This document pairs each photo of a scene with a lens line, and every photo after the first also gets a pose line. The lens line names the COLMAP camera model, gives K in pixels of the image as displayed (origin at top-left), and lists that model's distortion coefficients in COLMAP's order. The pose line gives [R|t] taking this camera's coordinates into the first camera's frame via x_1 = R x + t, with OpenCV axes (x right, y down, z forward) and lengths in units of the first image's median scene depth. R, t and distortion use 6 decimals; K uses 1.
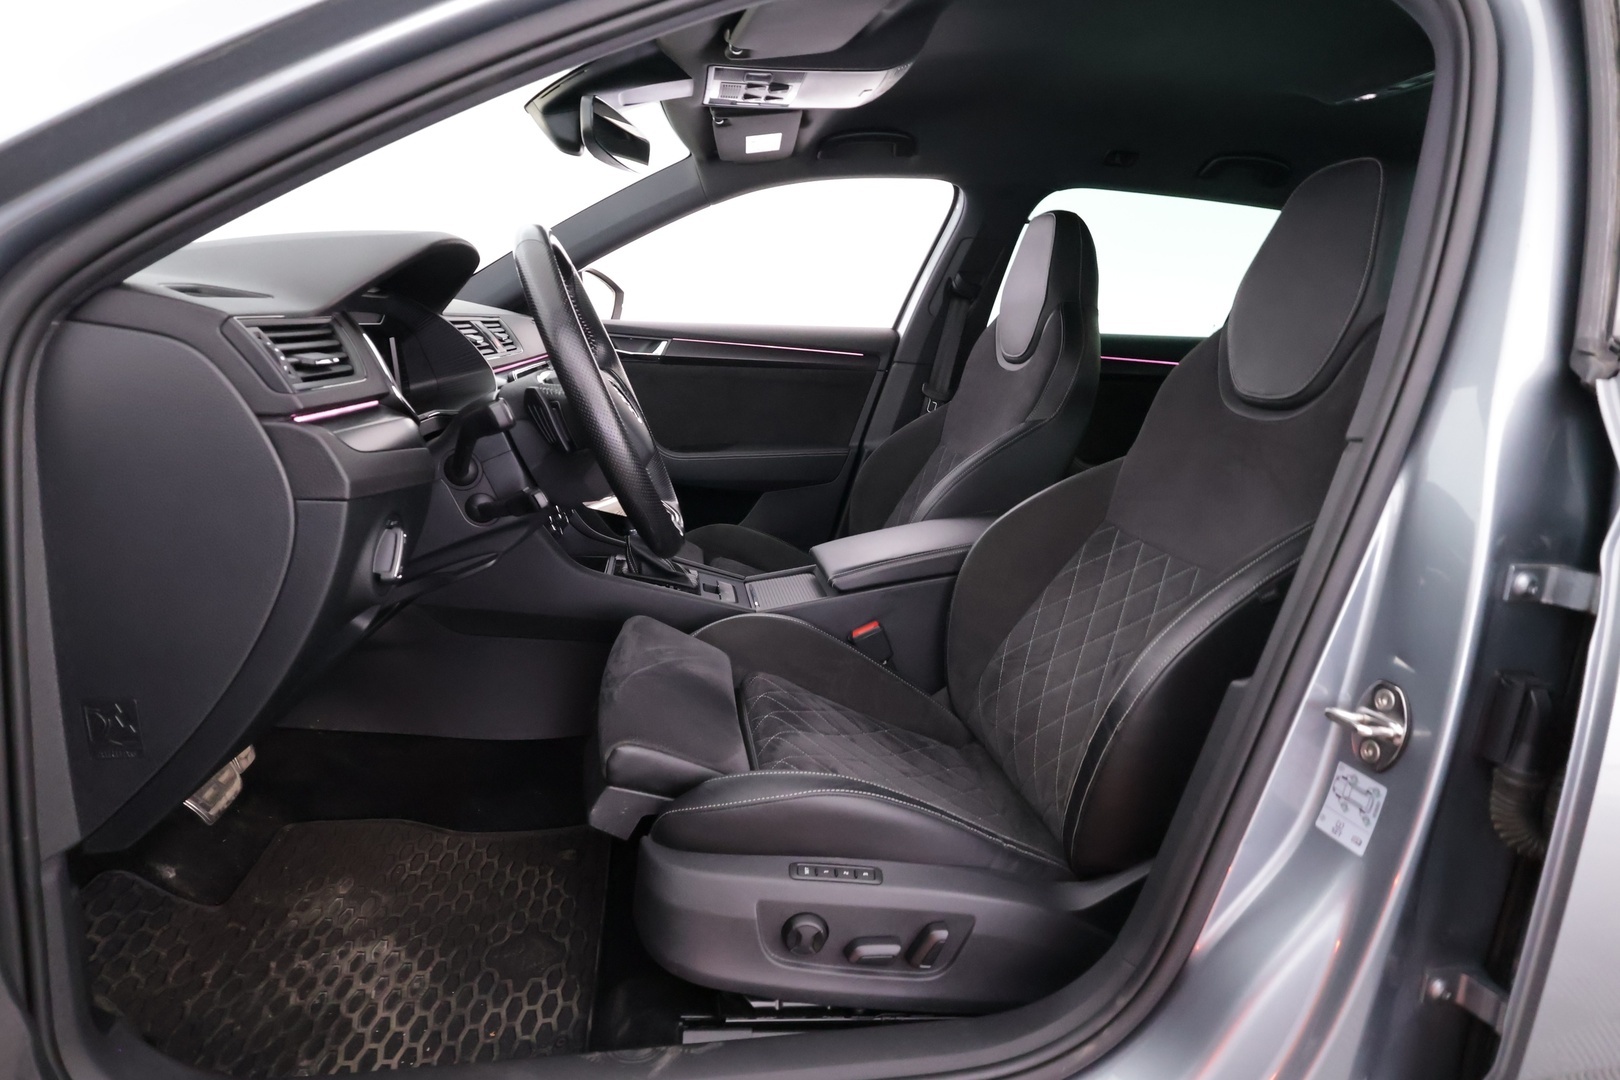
lens RADIAL K [[866.1, 0, 810.0], [0, 866.1, 540.0], [0, 0, 1]] dist [-0.000385, -0.001035]
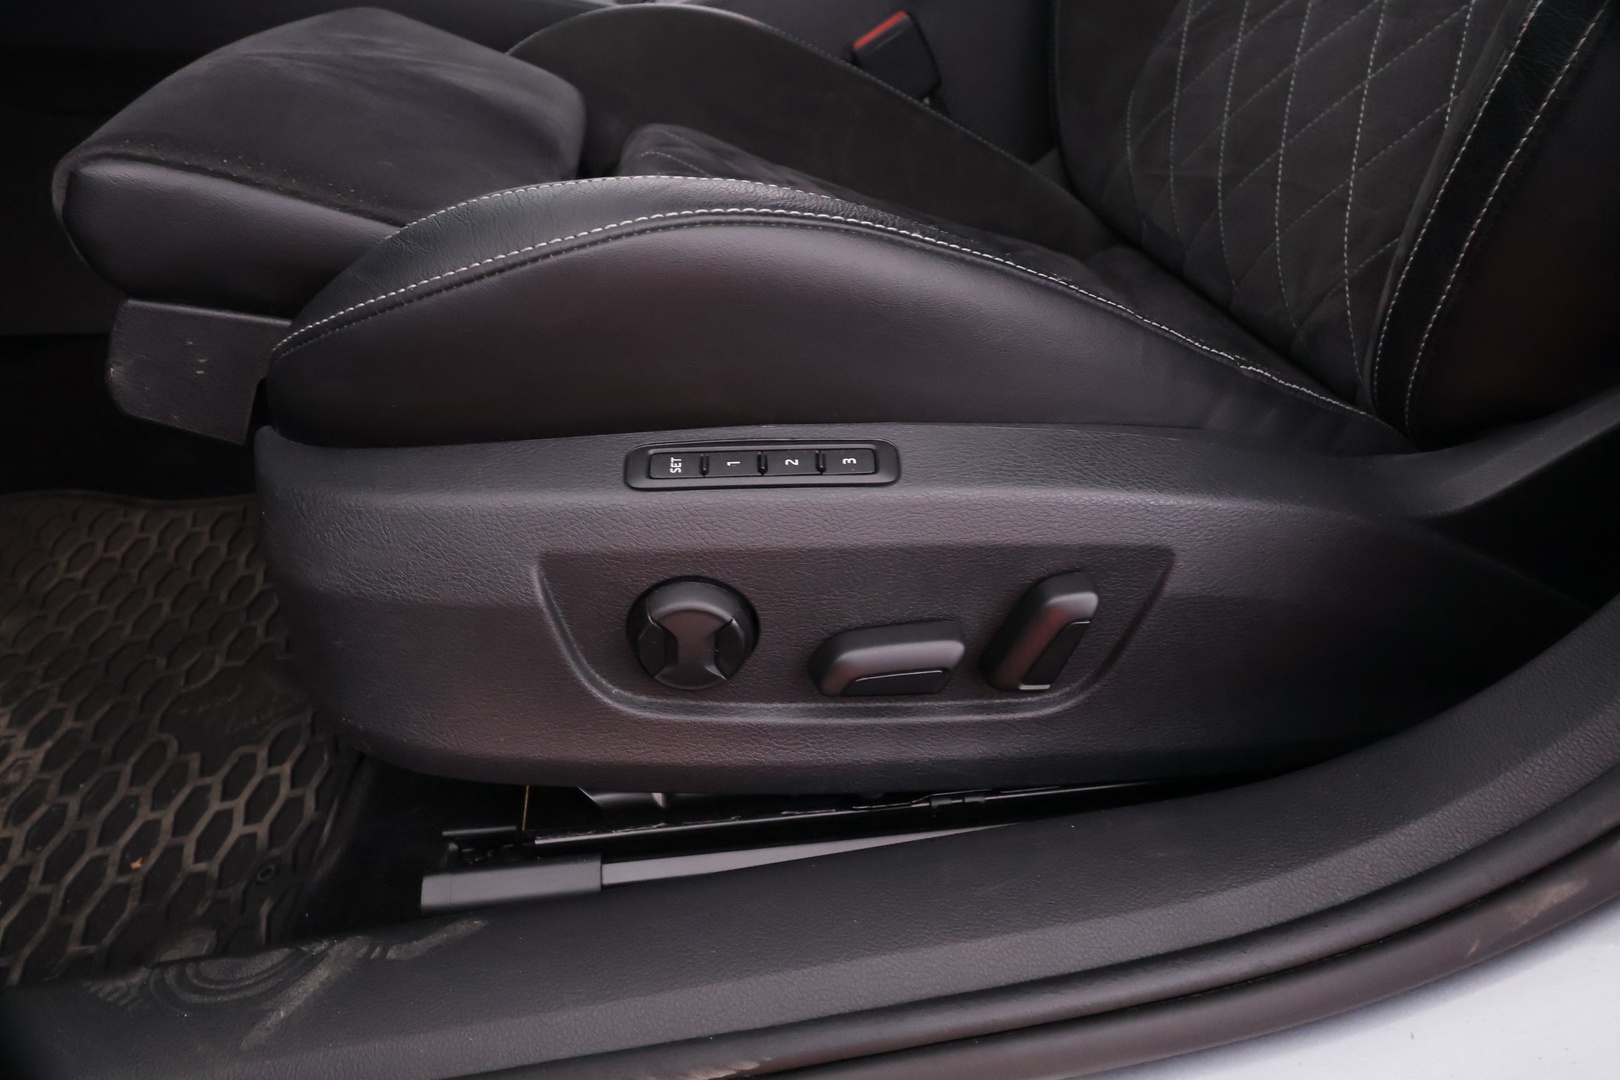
lens RADIAL K [[1020.7, 0, 810.0], [0, 1020.7, 540.0], [0, 0, 1]] dist [0.000033, 0.003280]
pose [[0.992887, -0.083962, -0.084409, 0.071642], [0.107859, 0.934528, 0.339151, 0.247319], [0.050407, -0.345843, 0.936937, 0.544966]]
